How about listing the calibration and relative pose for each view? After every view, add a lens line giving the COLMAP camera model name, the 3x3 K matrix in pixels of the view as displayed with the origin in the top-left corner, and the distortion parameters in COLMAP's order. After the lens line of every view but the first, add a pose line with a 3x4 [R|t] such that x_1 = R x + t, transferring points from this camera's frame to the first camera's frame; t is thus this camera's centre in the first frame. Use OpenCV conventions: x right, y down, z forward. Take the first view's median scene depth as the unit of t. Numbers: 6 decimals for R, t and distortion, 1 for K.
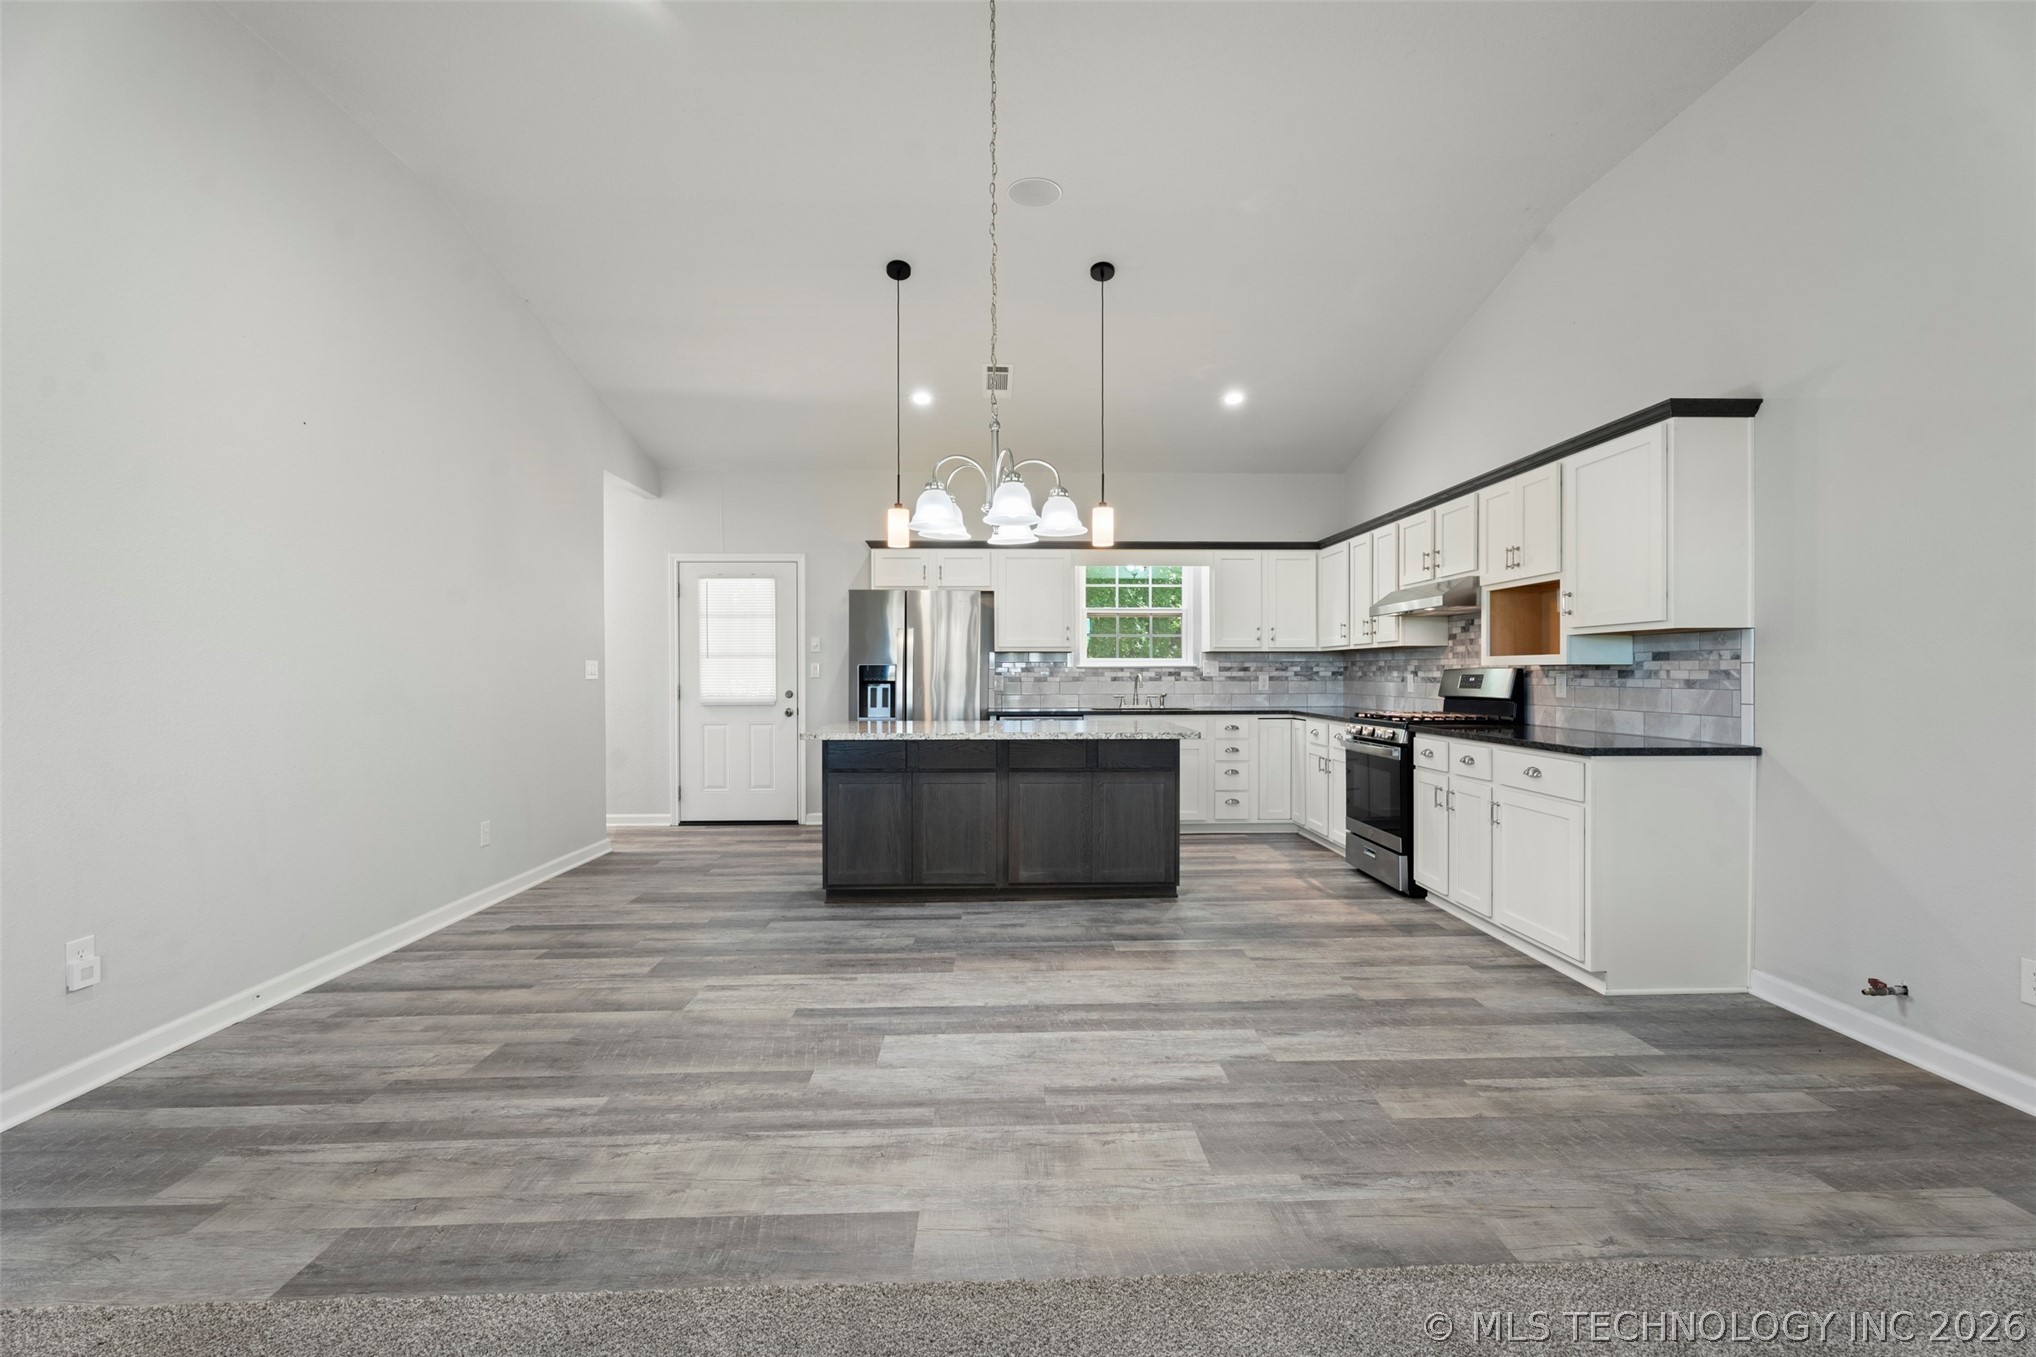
lens RADIAL K [[908.9, 0, 1033.8], [0, 908.9, 670.8], [0, 0, 1]] dist [0.001742, 0.000258]
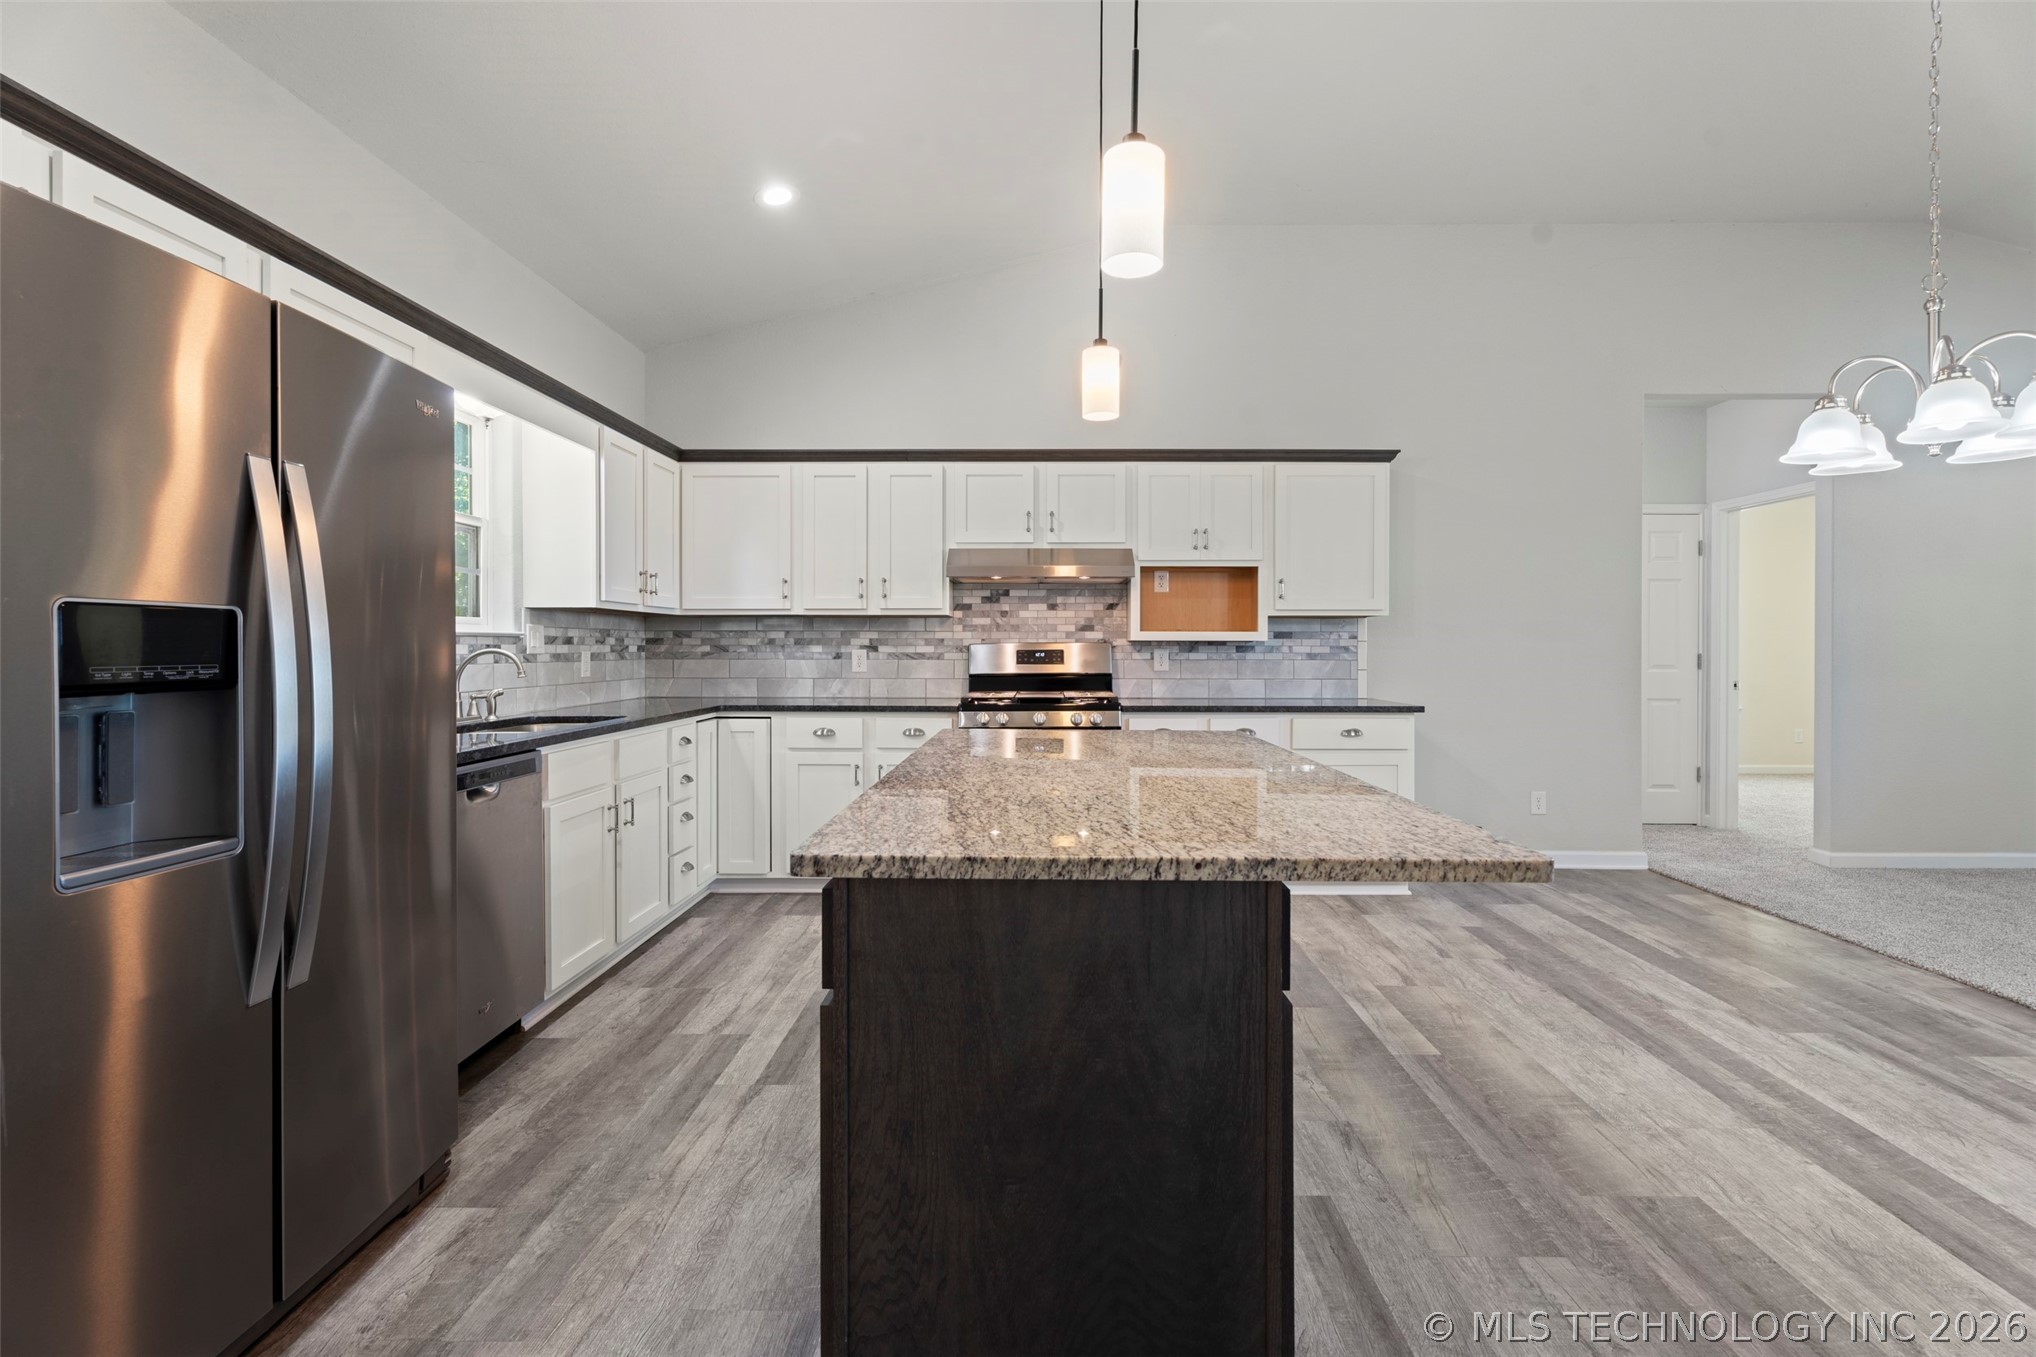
lens RADIAL K [[908.9, 0, 1034.4], [0, 908.9, 654.2], [0, 0, 1]] dist [0.001742, 0.000258]
pose [[0.046118, -0.005165, 0.998923, -0.496582], [-0.003306, 0.999980, 0.005323, 0.004227], [-0.998931, -0.003548, 0.046100, 1.049363]]
